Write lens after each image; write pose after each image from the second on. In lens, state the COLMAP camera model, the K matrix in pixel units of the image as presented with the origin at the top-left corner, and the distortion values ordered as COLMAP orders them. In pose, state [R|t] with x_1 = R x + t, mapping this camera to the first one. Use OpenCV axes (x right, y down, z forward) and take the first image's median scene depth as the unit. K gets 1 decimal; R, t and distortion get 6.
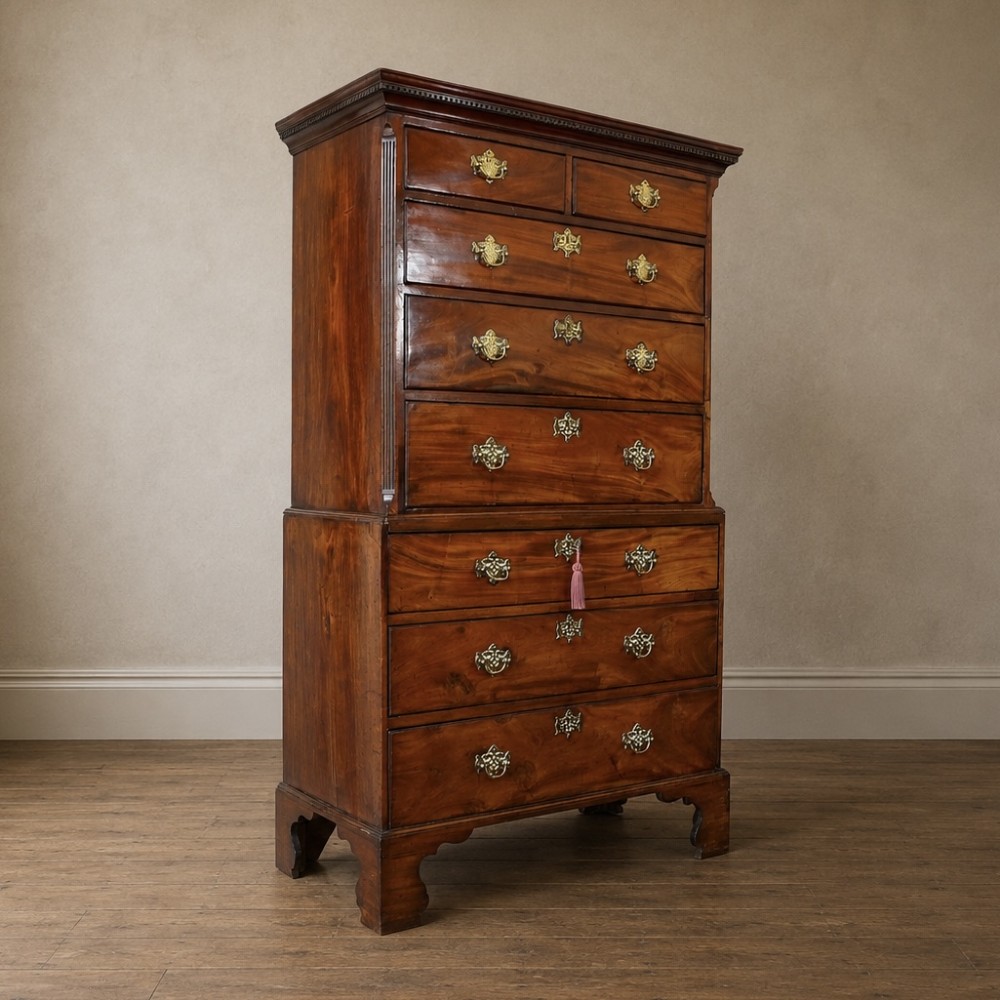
lens RADIAL K [[1256.9, 0, 497.3], [0, 1256.9, 579.4], [0, 0, 1]] dist [-0.134546, -0.011618]
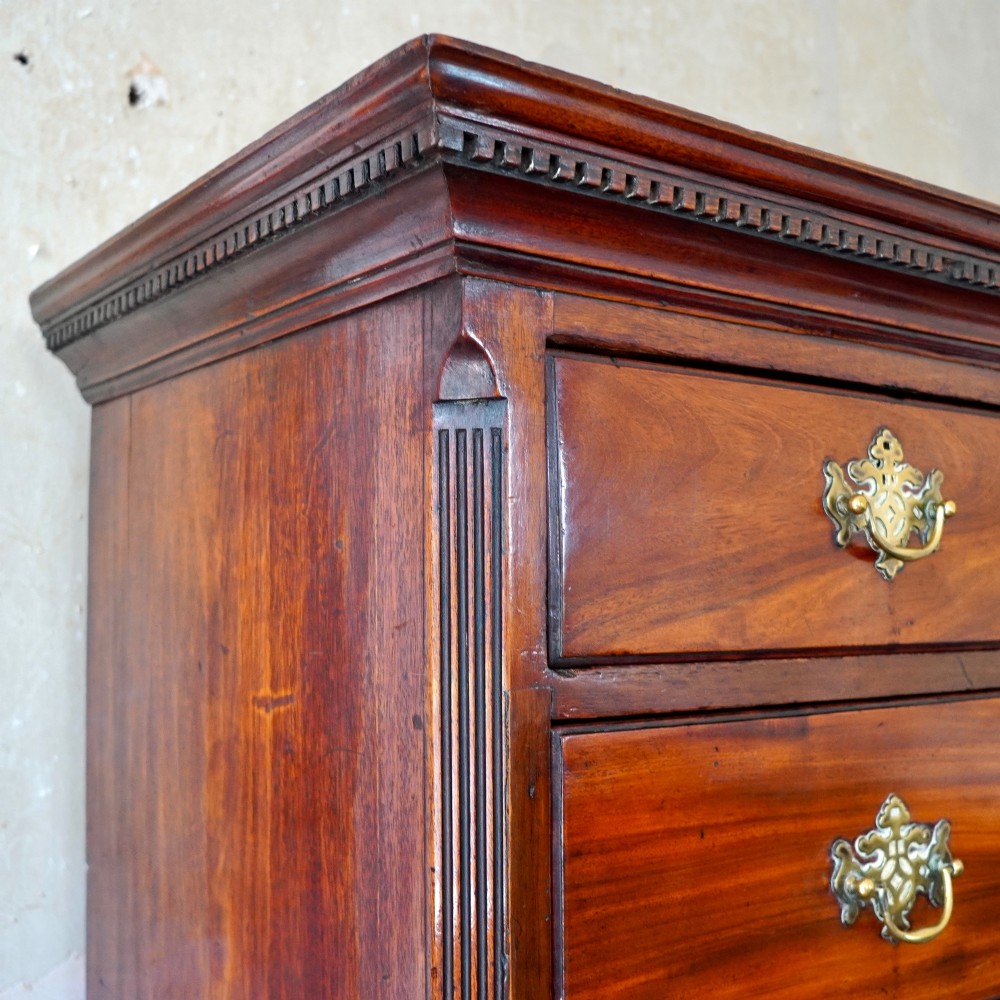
lens RADIAL K [[1314.0, 0, 503.5], [0, 1314.0, 519.3], [0, 0, 1]] dist [-0.165747, 0.152088]
pose [[0.999884, -0.005407, 0.014266, -0.077958], [0.007367, 0.989964, -0.141128, -0.284566], [-0.013360, 0.141217, 0.989889, 0.730319]]
